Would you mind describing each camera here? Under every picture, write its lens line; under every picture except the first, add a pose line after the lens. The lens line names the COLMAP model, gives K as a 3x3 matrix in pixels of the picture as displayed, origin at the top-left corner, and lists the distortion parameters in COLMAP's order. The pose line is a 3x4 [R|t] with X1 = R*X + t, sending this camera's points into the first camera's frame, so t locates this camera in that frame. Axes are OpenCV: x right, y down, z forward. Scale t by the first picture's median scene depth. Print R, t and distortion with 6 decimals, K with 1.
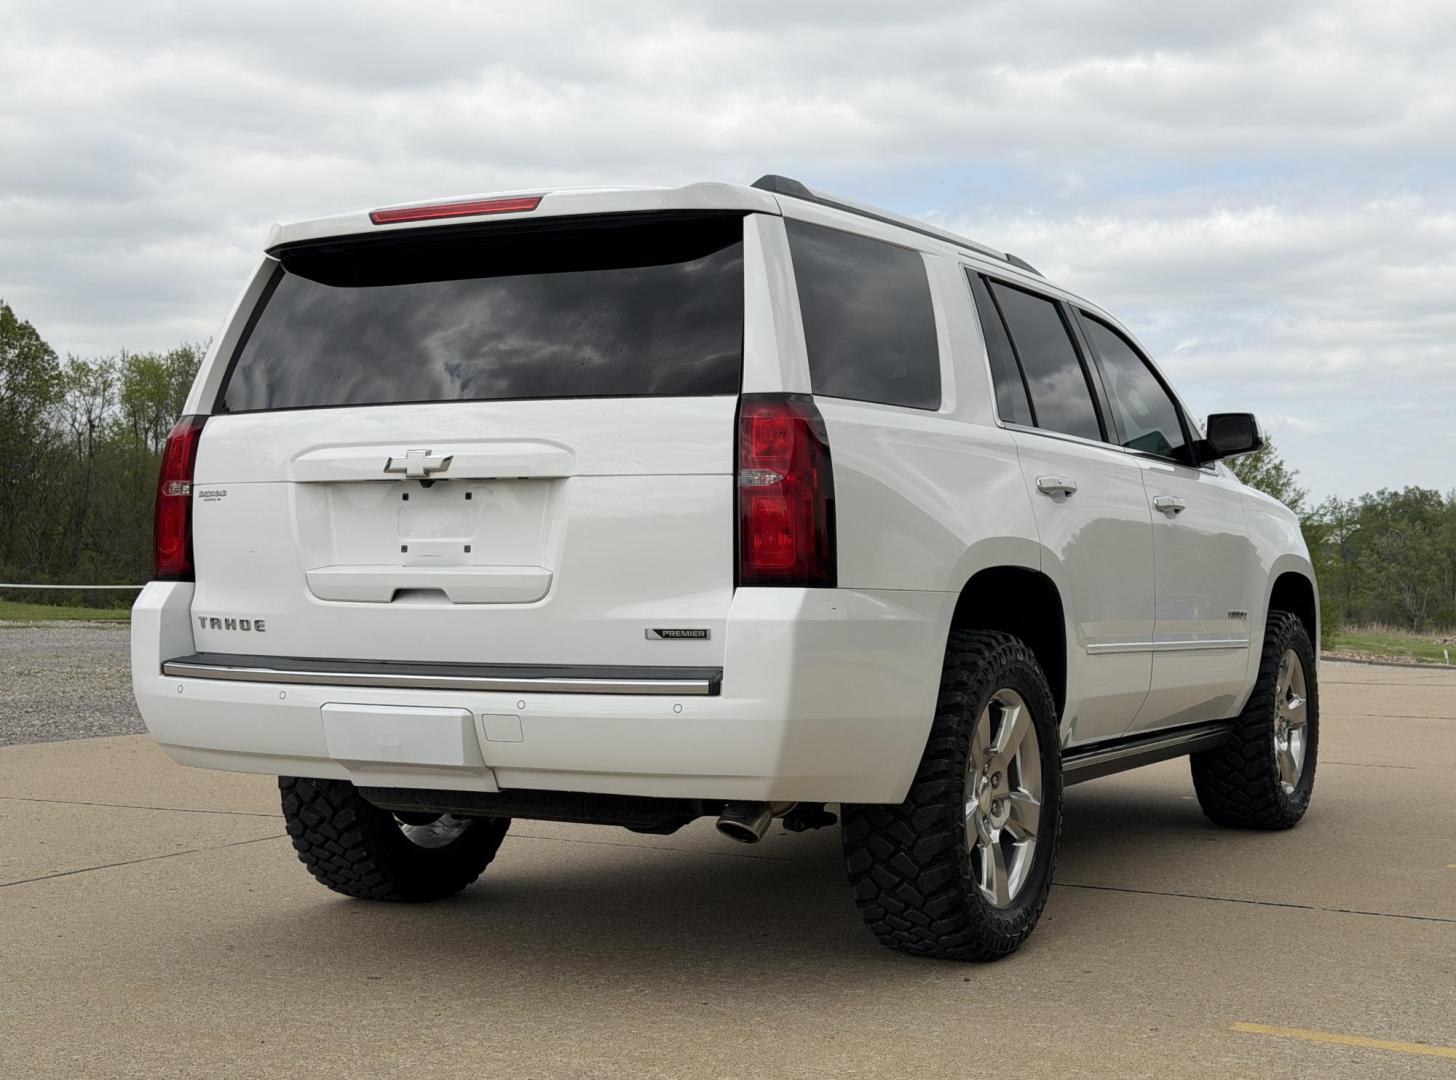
lens RADIAL K [[2090.0, 0, 732.3], [0, 2090.0, 546.0], [0, 0, 1]] dist [0.109768, 0.000000]
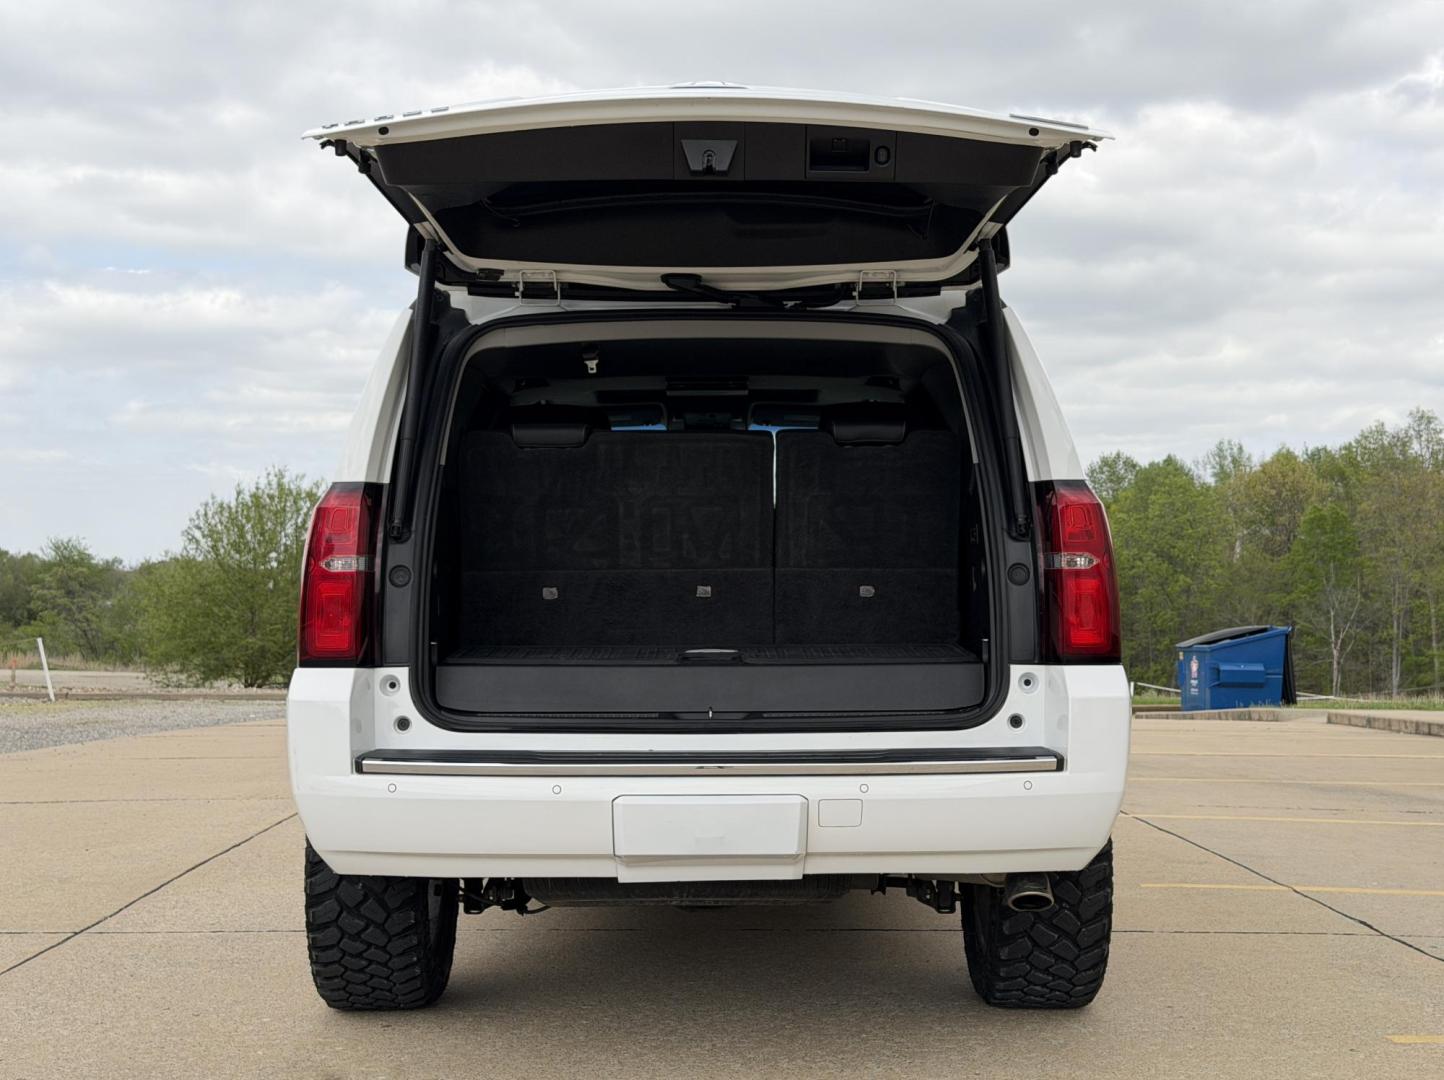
lens RADIAL K [[2072.8, 0, 736.1], [0, 2072.8, 543.2], [0, 0, 1]] dist [0.109768, 0.000000]
pose [[0.871855, 0.008840, 0.489685, -0.580547], [0.002287, 0.999753, -0.022119, -0.016896], [-0.489759, 0.020404, 0.871619, 0.155582]]
